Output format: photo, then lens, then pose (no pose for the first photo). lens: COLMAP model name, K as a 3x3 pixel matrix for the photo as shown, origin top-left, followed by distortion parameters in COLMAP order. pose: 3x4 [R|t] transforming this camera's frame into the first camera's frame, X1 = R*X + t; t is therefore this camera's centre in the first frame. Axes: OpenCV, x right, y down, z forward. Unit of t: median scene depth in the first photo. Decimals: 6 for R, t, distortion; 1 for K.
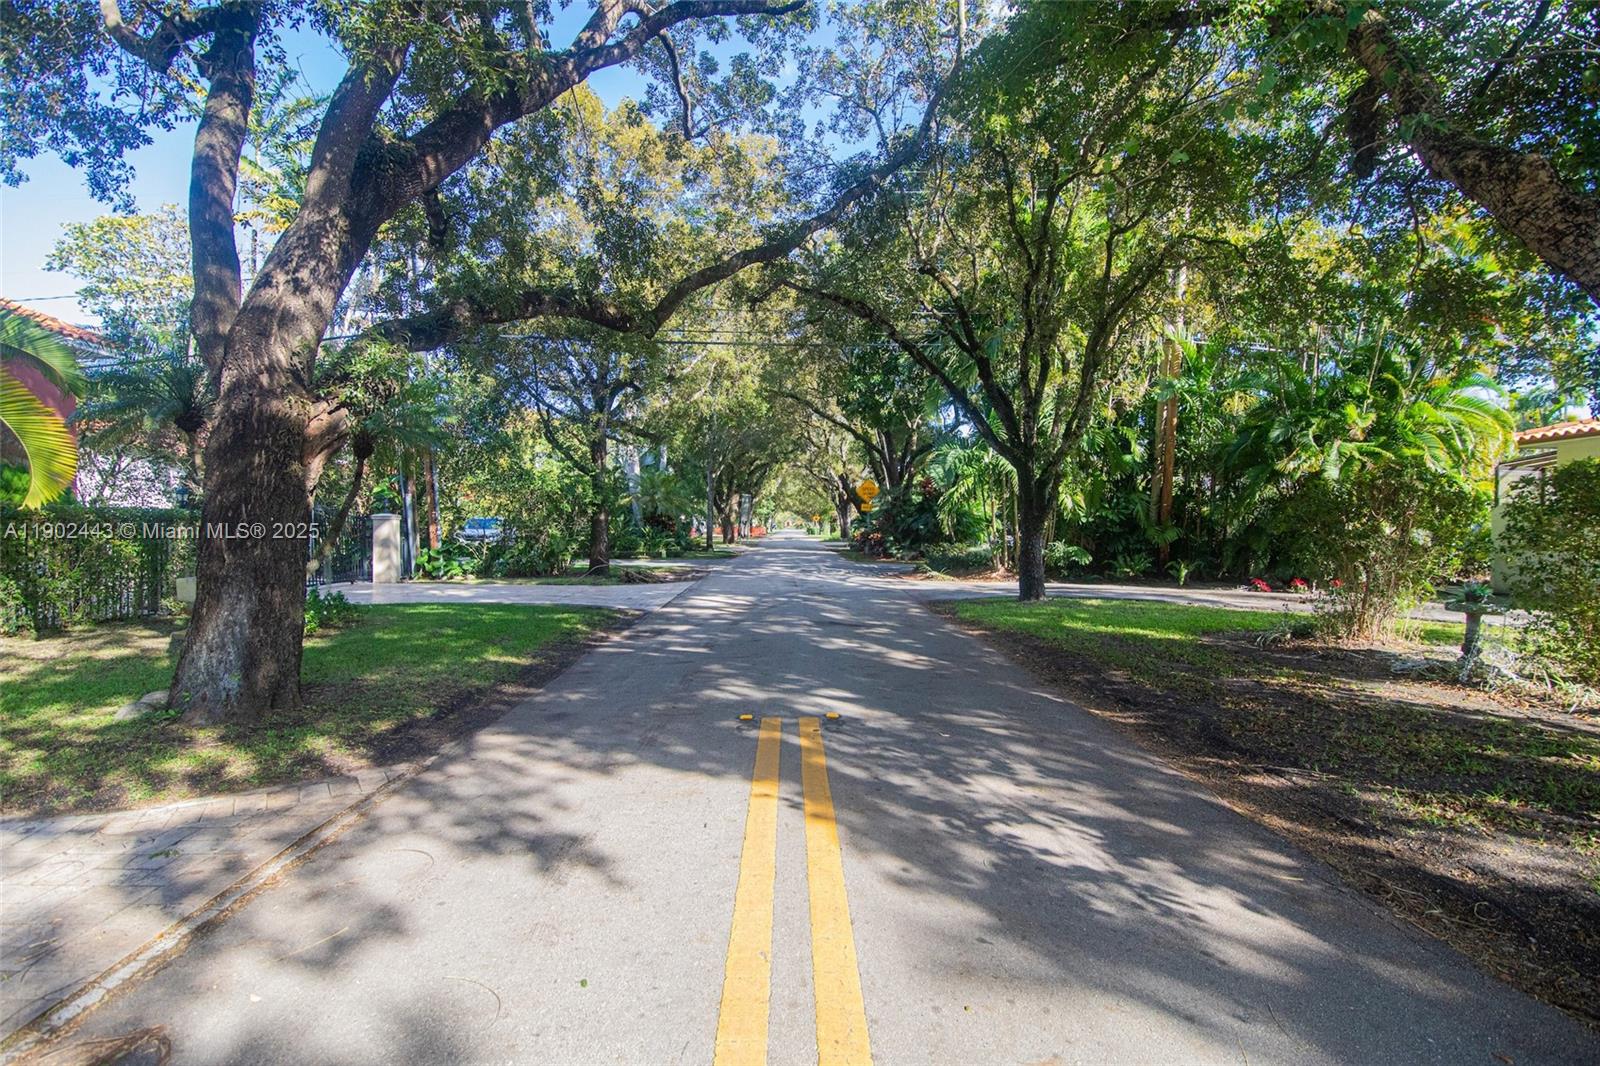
lens RADIAL K [[732.4, 0, 792.4], [0, 732.4, 538.3], [0, 0, 1]] dist [-0.011586, -0.000152]
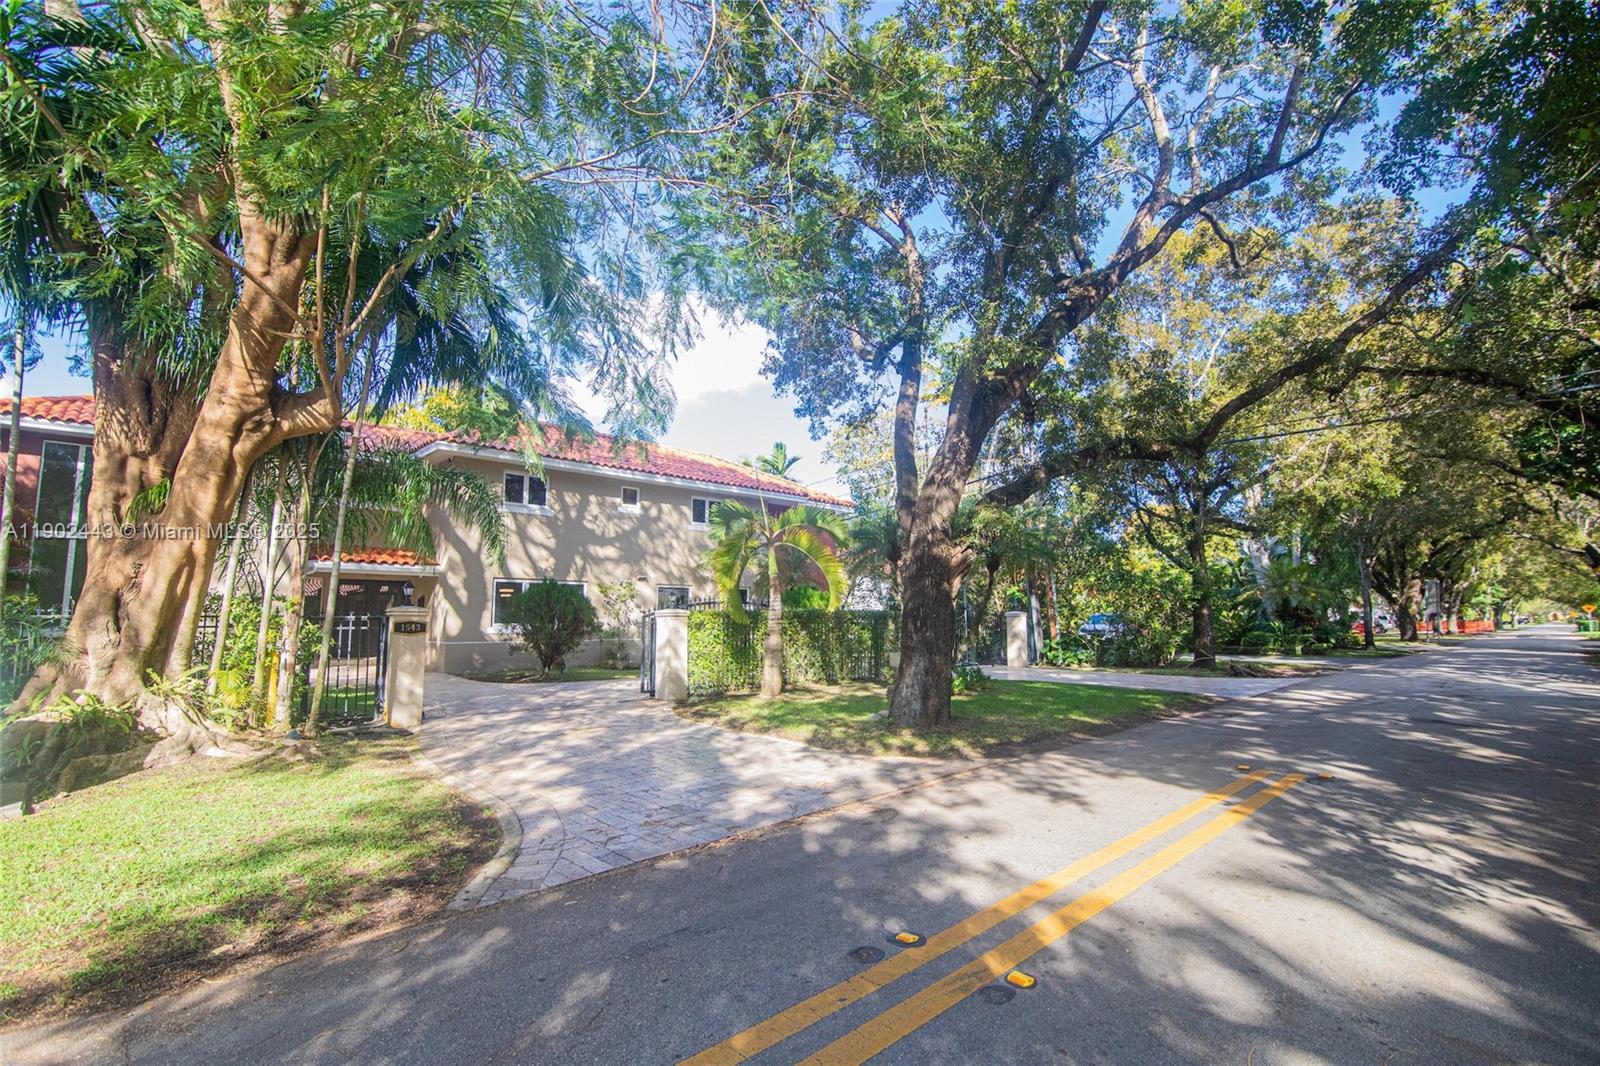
lens RADIAL K [[732.4, 0, 792.4], [0, 732.4, 538.3], [0, 0, 1]] dist [-0.011586, -0.000152]
pose [[0.678234, -0.089272, -0.729404, 0.180031], [-0.007793, 0.991664, -0.128617, 0.009541], [0.734805, 0.092916, 0.671884, -0.230135]]
